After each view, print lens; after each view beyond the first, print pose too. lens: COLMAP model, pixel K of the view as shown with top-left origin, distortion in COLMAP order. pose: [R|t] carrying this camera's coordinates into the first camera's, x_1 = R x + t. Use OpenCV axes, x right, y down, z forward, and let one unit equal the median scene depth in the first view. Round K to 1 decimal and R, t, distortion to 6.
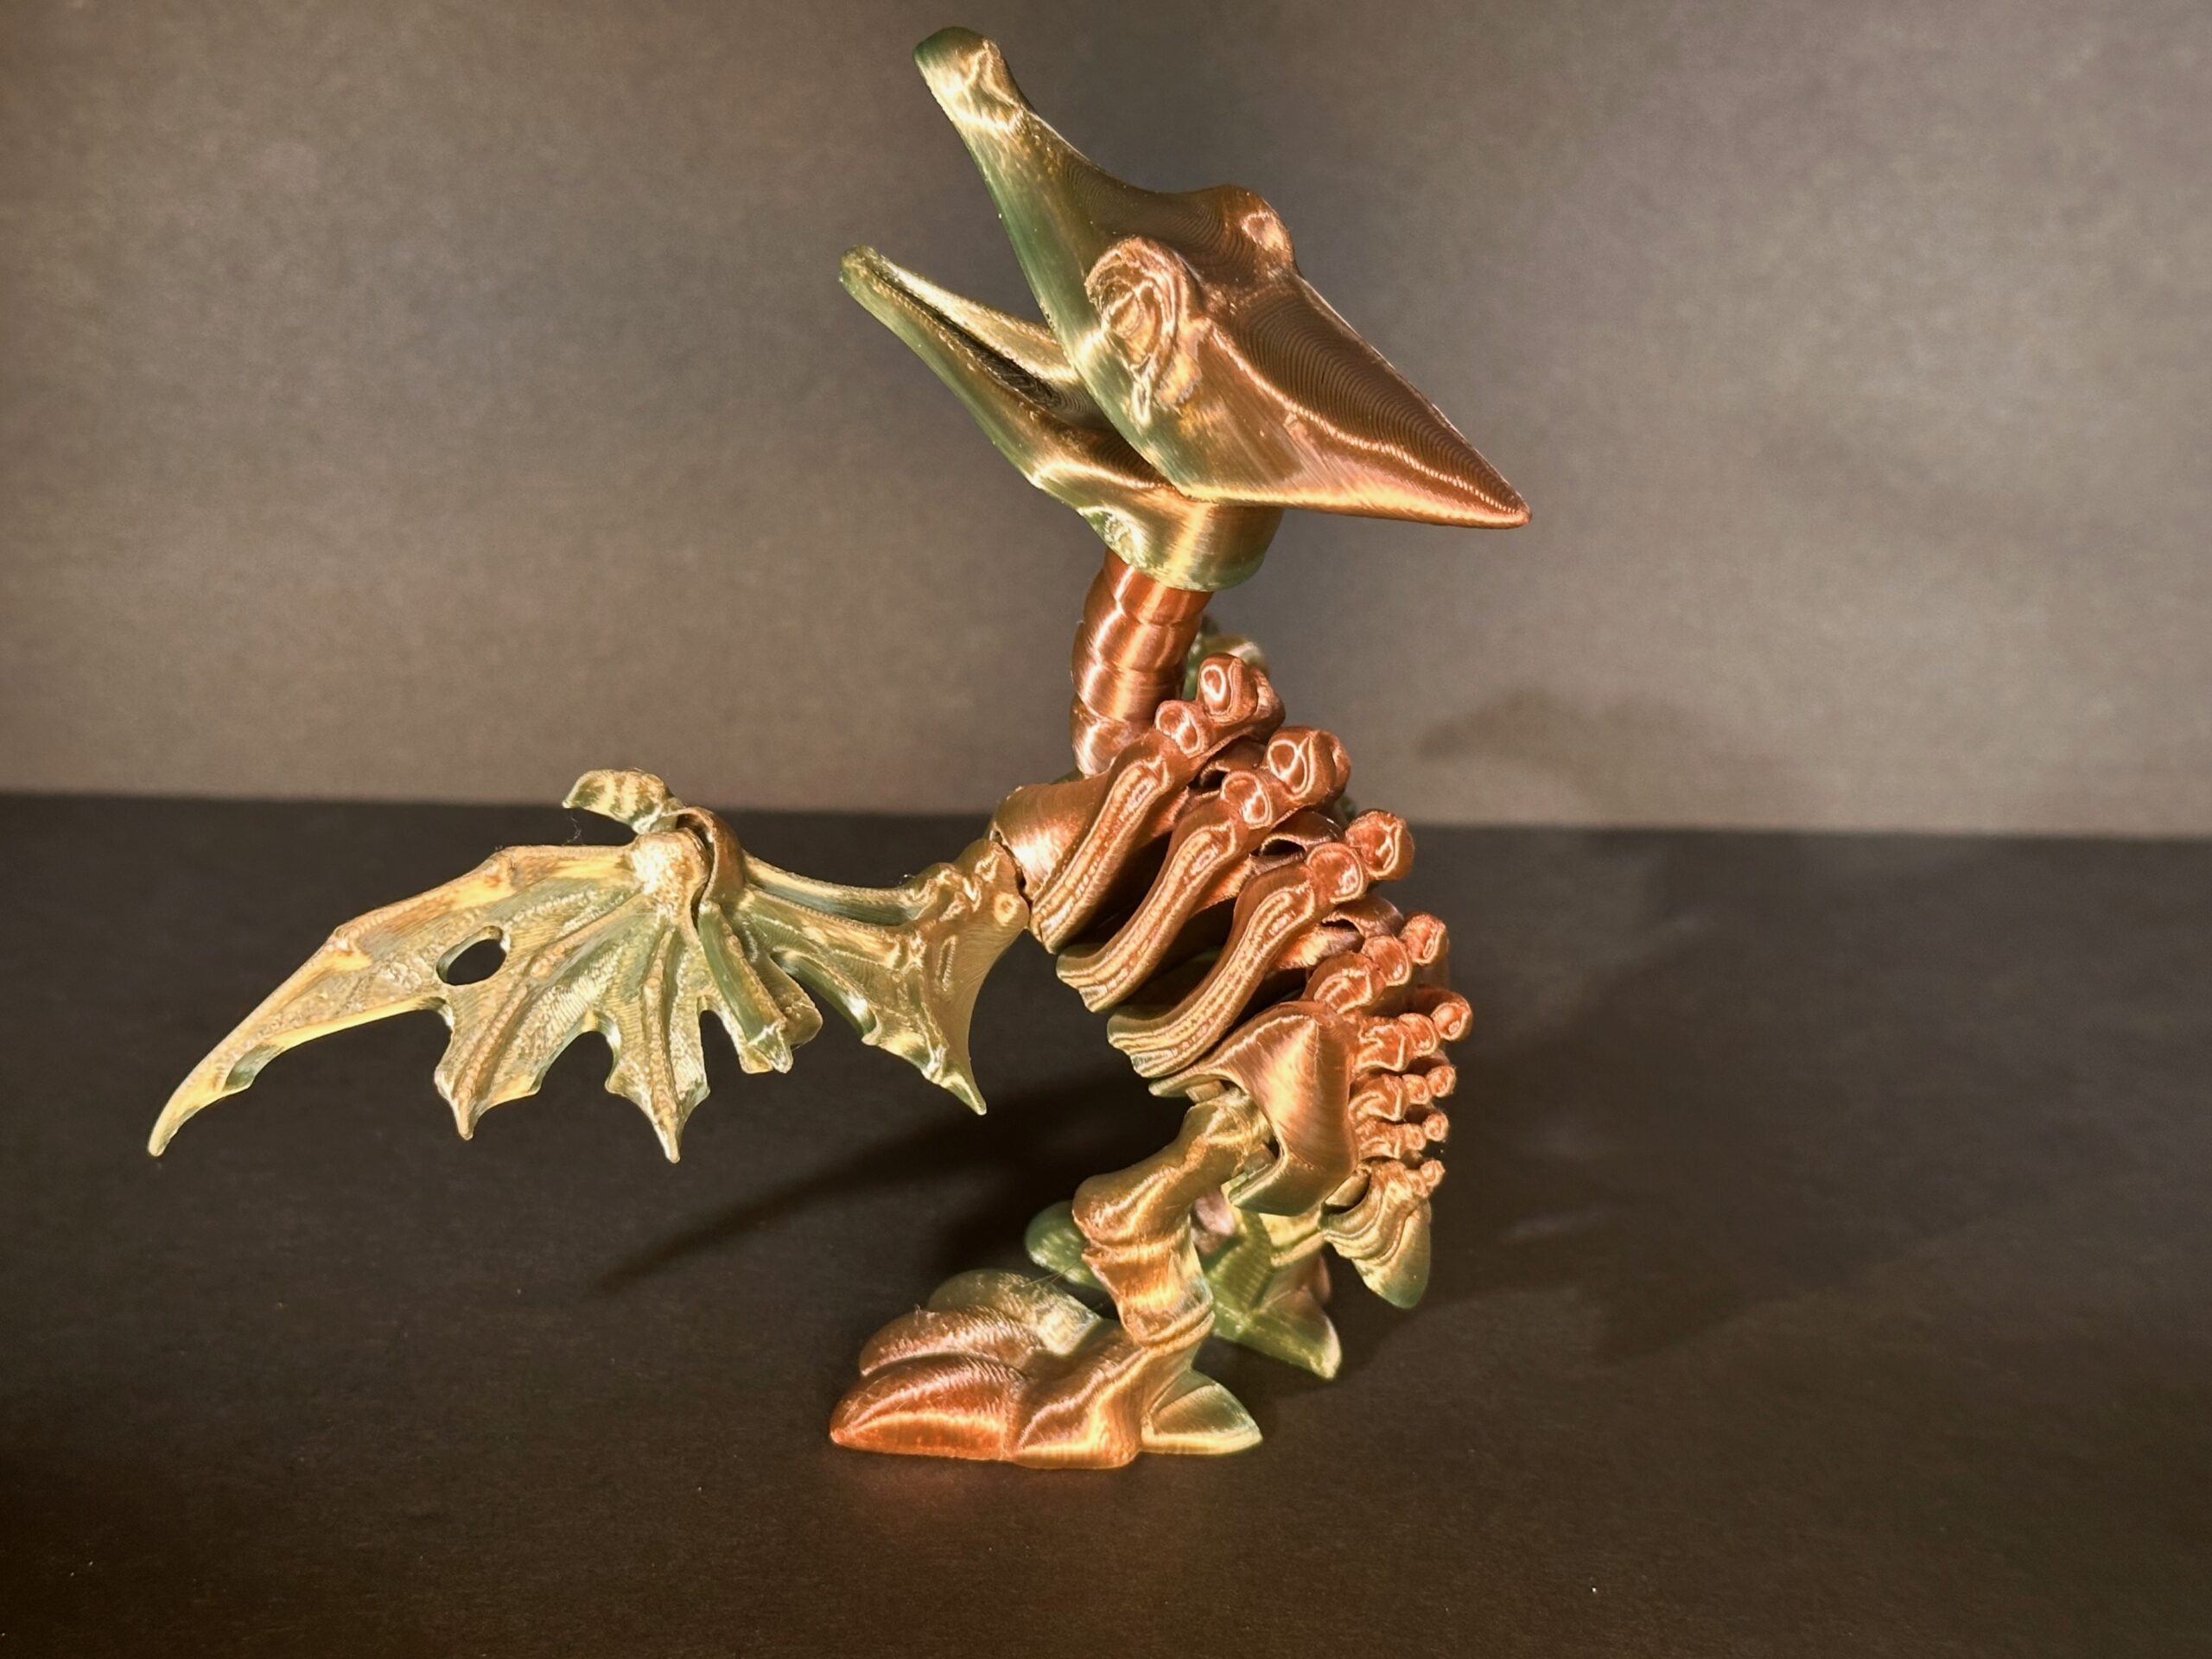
lens RADIAL K [[3375.9, 0, 1103.9], [0, 3375.9, 886.0], [0, 0, 1]] dist [0.151243, -0.084225]
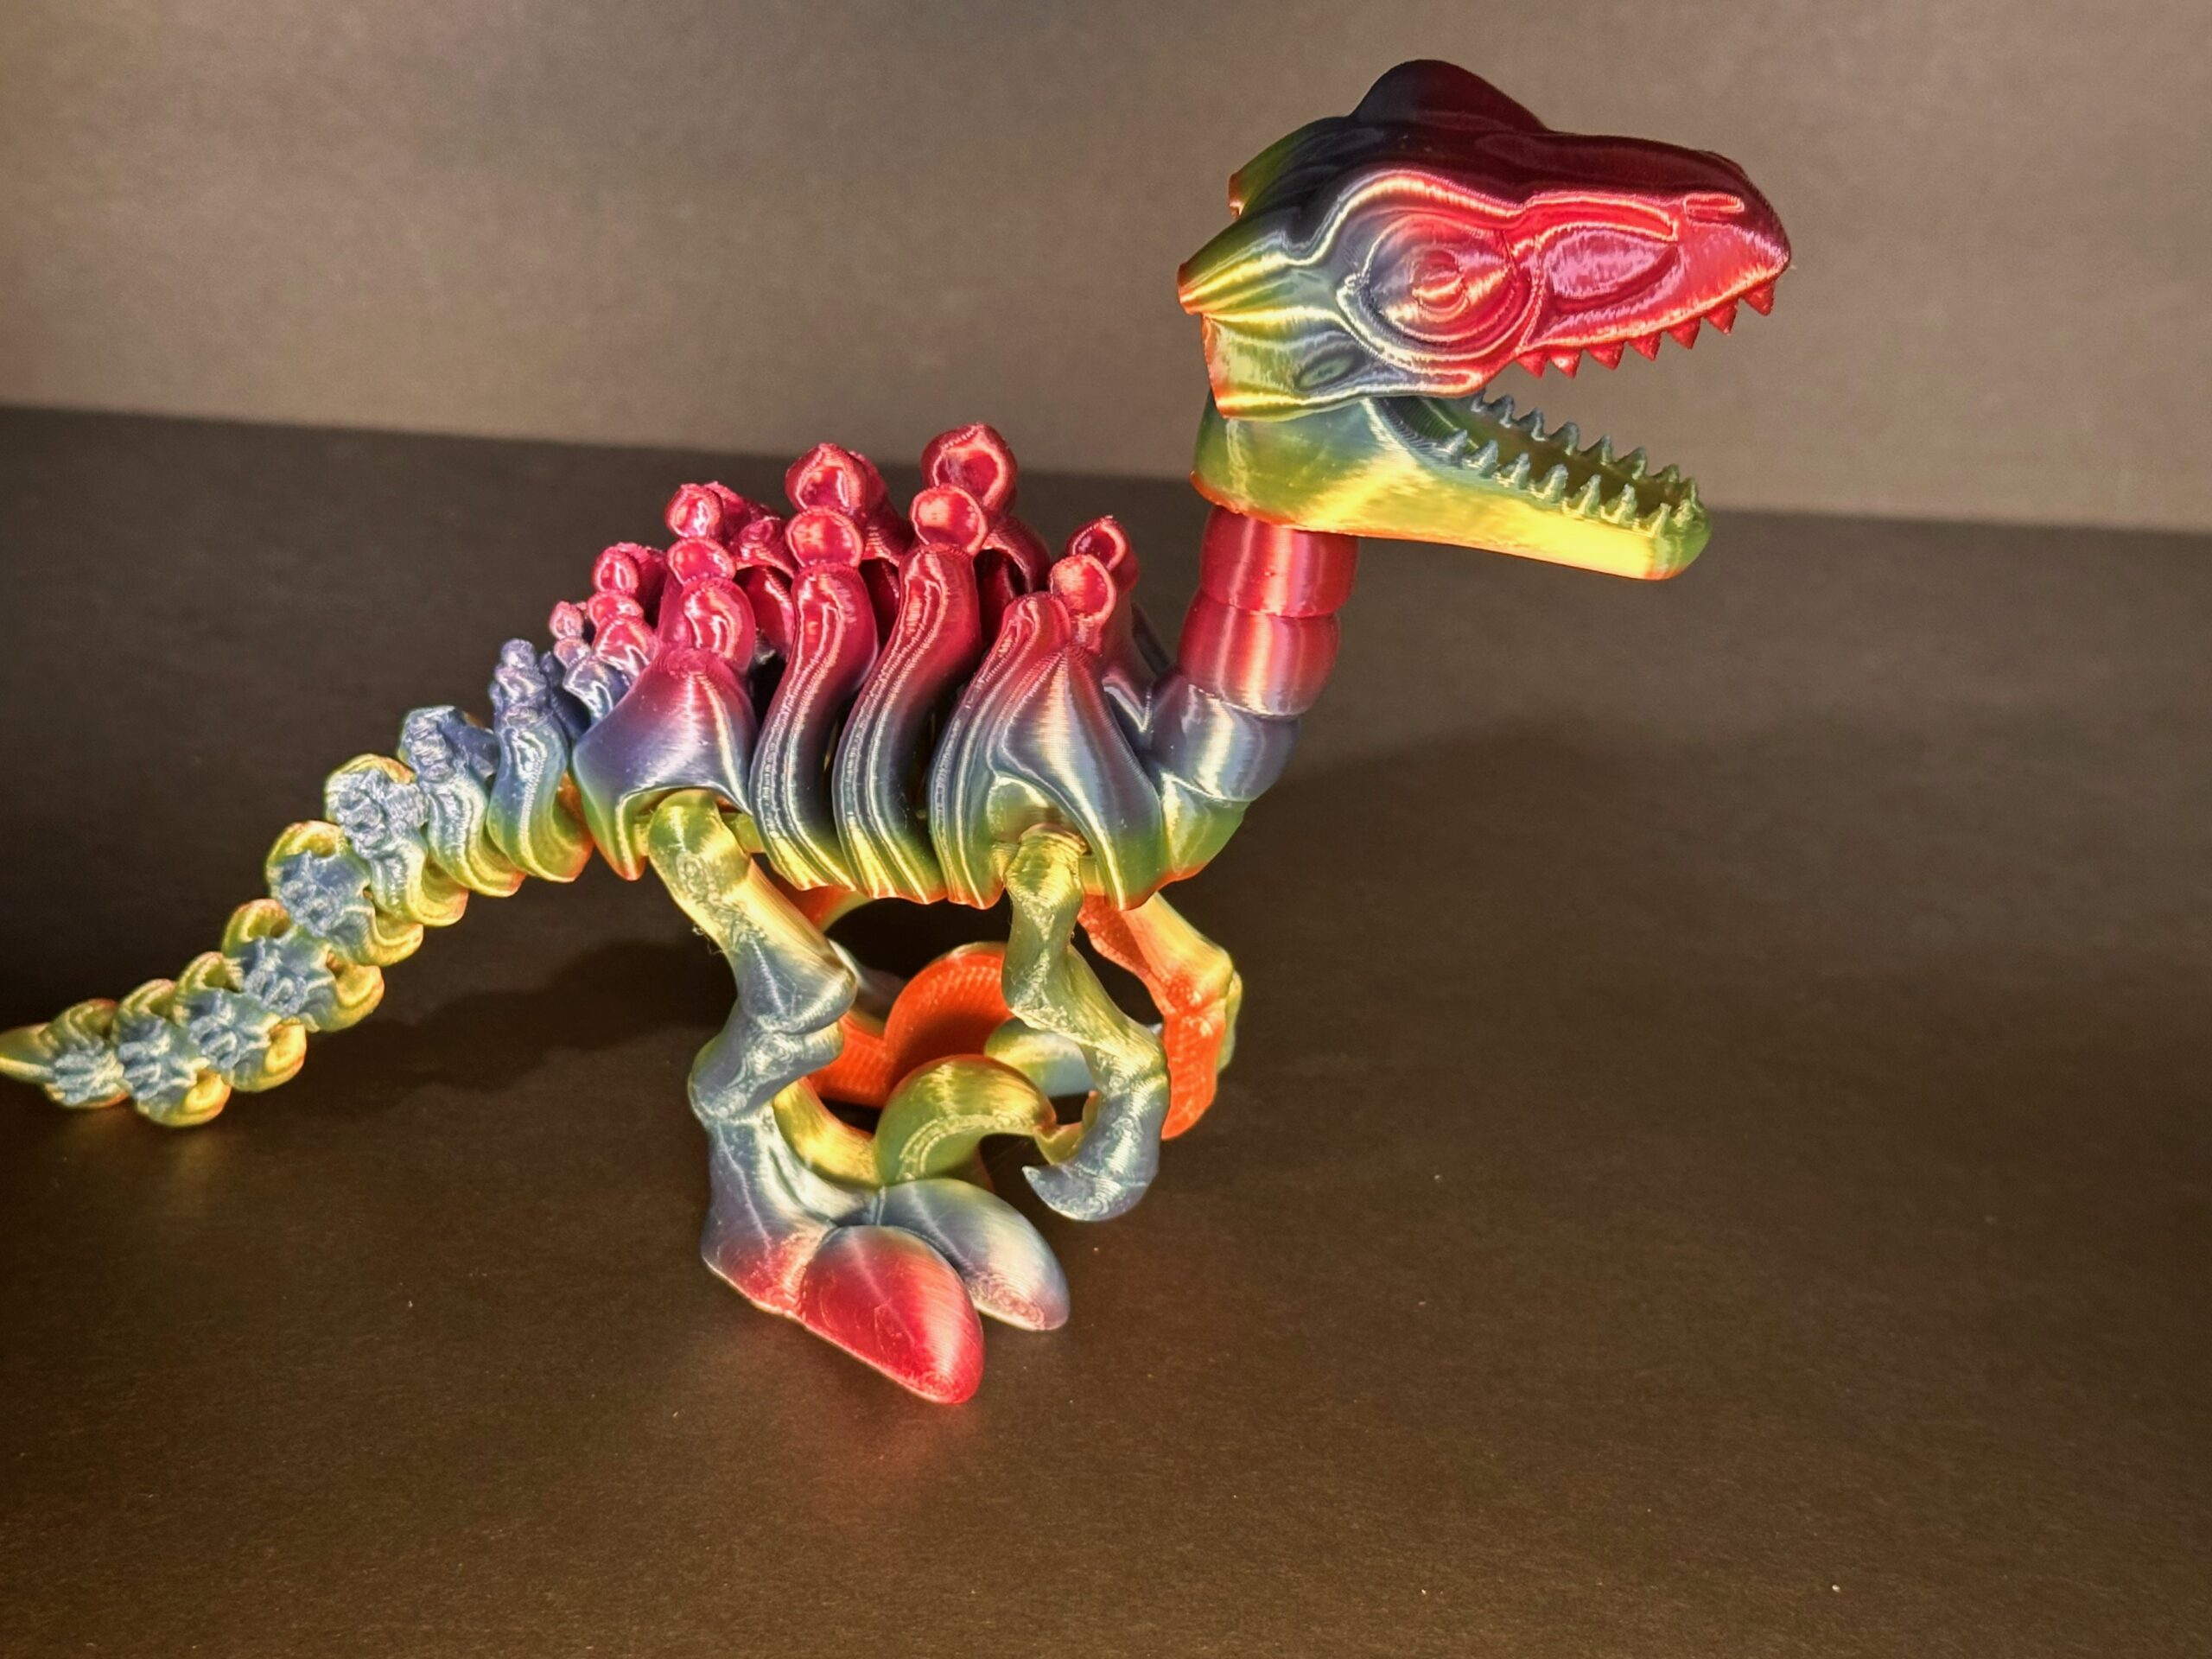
lens RADIAL K [[3341.5, 0, 1078.6], [0, 3341.5, 827.9], [0, 0, 1]] dist [0.115334, 0.019043]
pose [[0.999263, 0.037840, -0.006407, 0.022653], [-0.037046, 0.994645, 0.096479, -0.014836], [0.010024, -0.096171, 0.995314, -0.109405]]
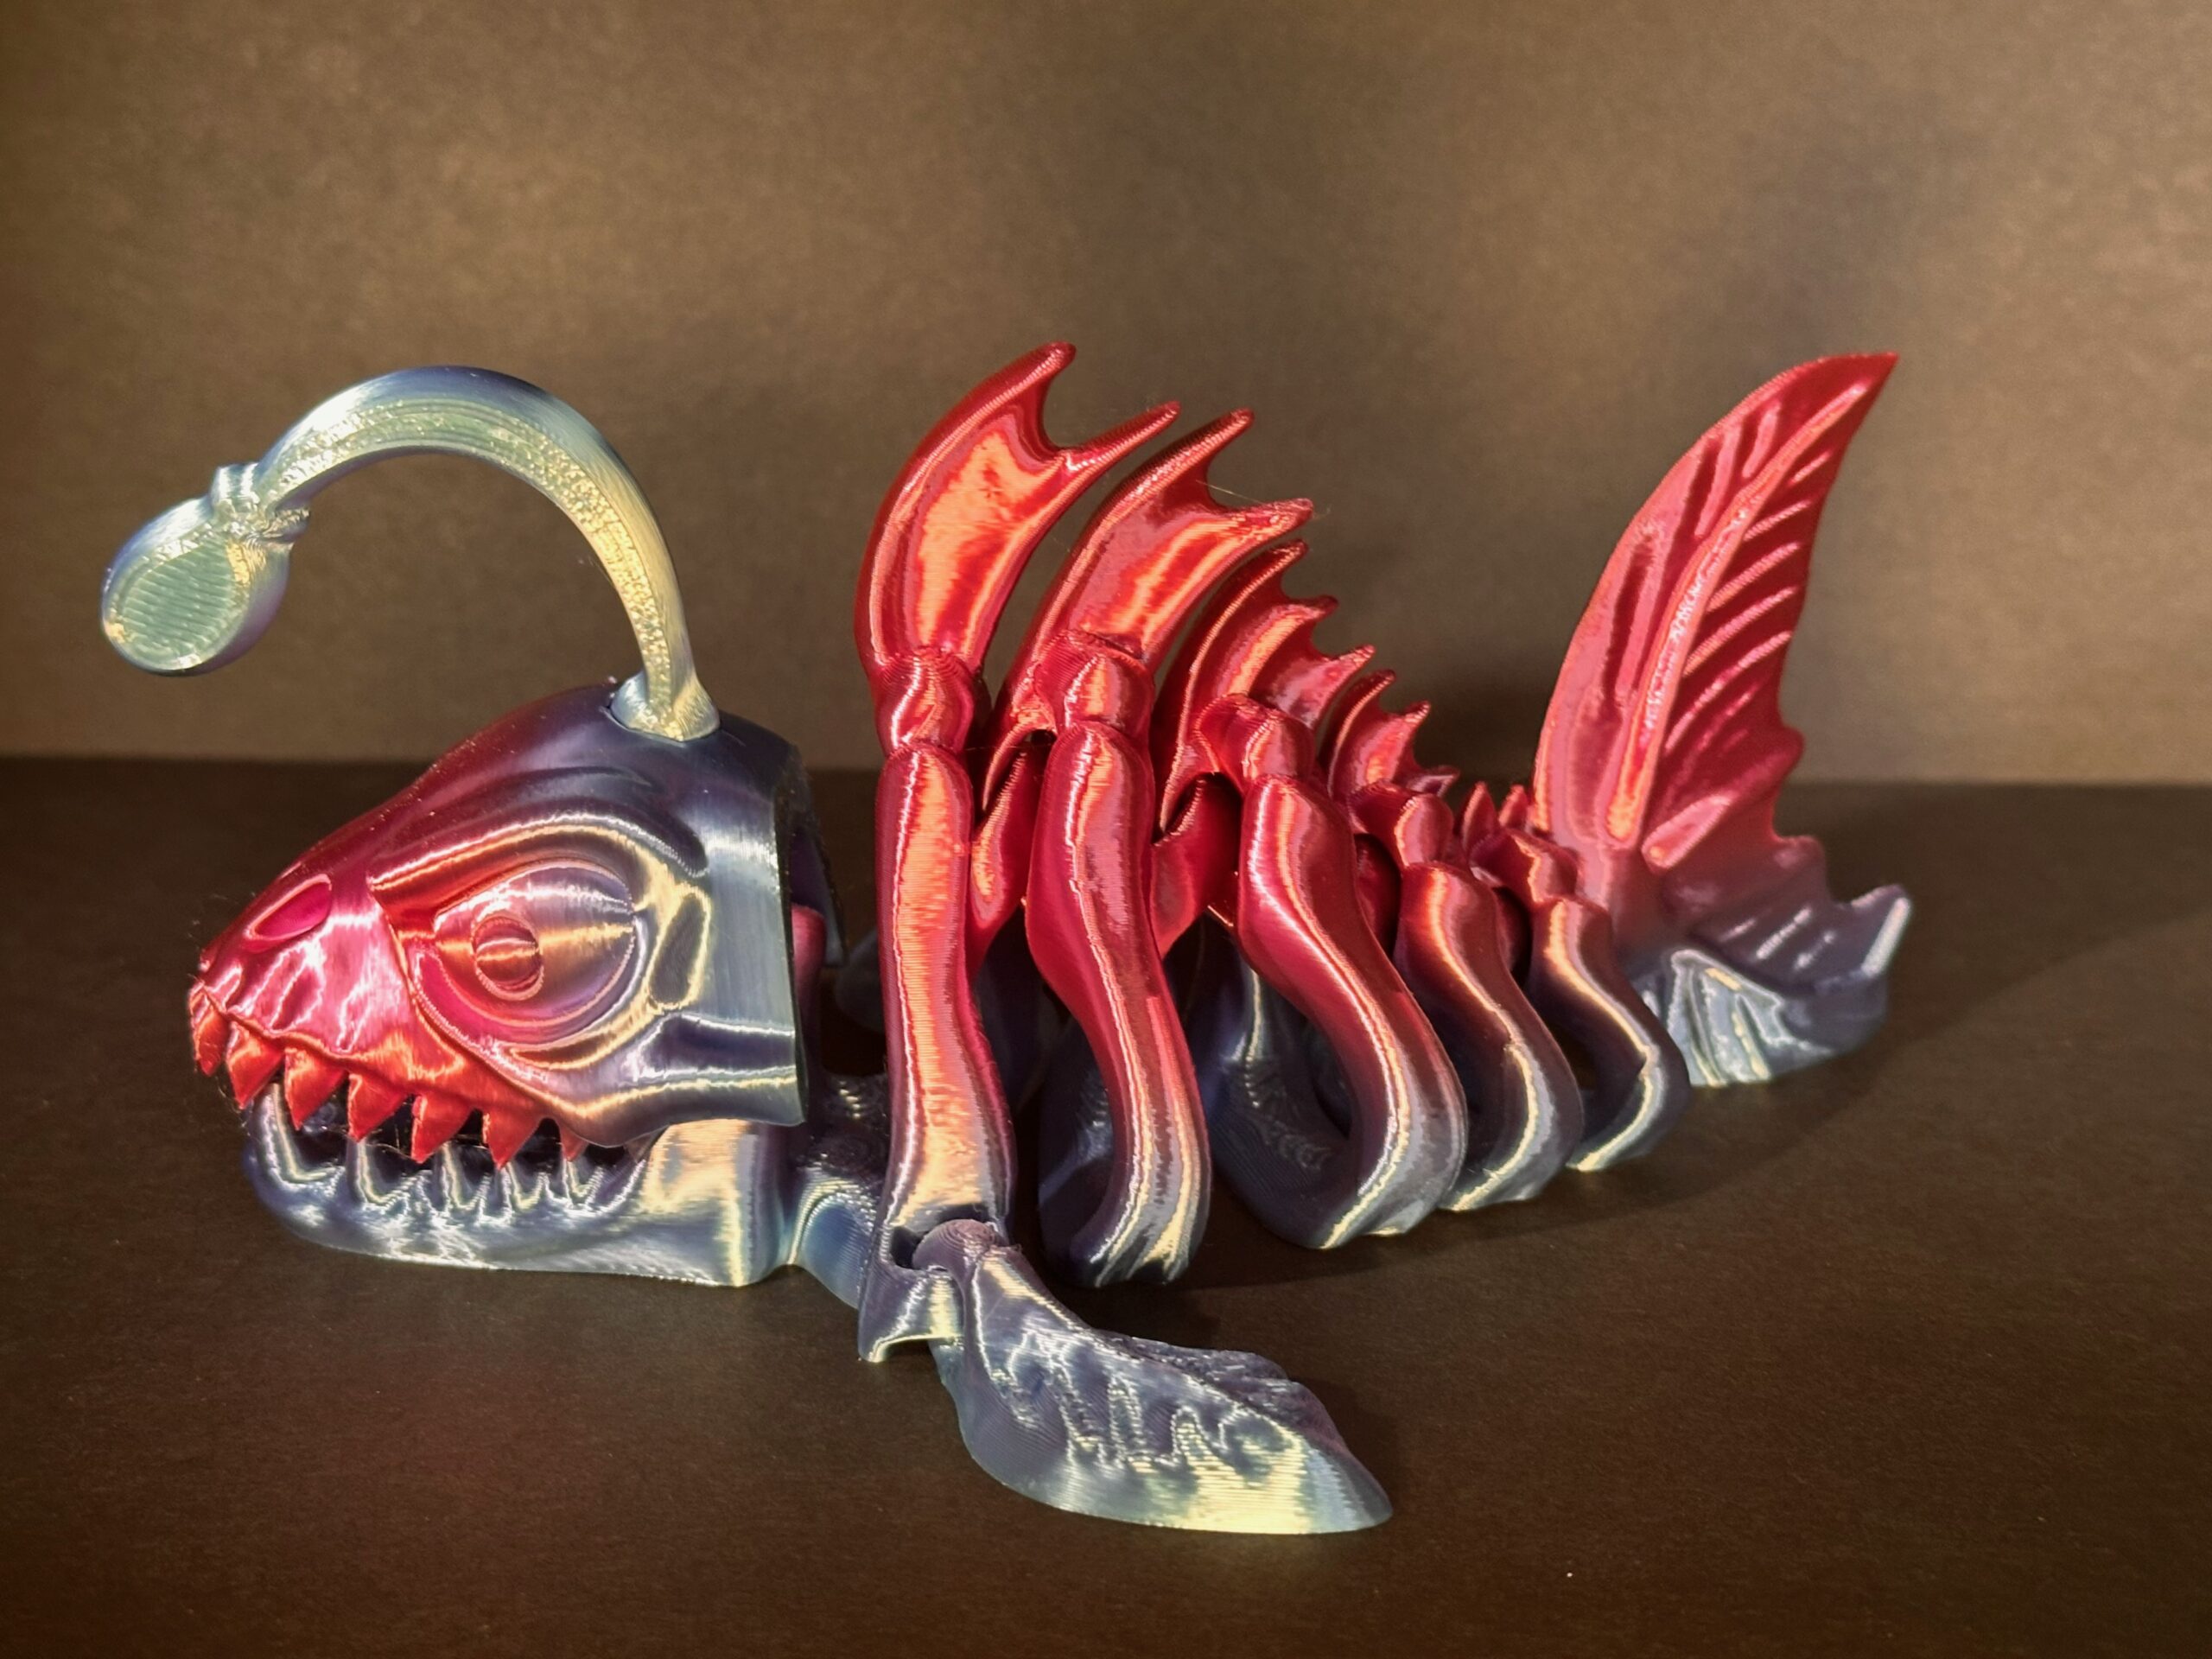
lens RADIAL K [[3426.0, 0, 1106.0], [0, 3426.0, 829.5], [0, 0, 1]] dist [0.150688, -0.179231]
pose [[0.989686, -0.008299, -0.143014, 0.138937], [-0.001457, 0.997685, -0.067982, 0.079080], [0.143247, 0.067490, 0.987383, 0.155409]]
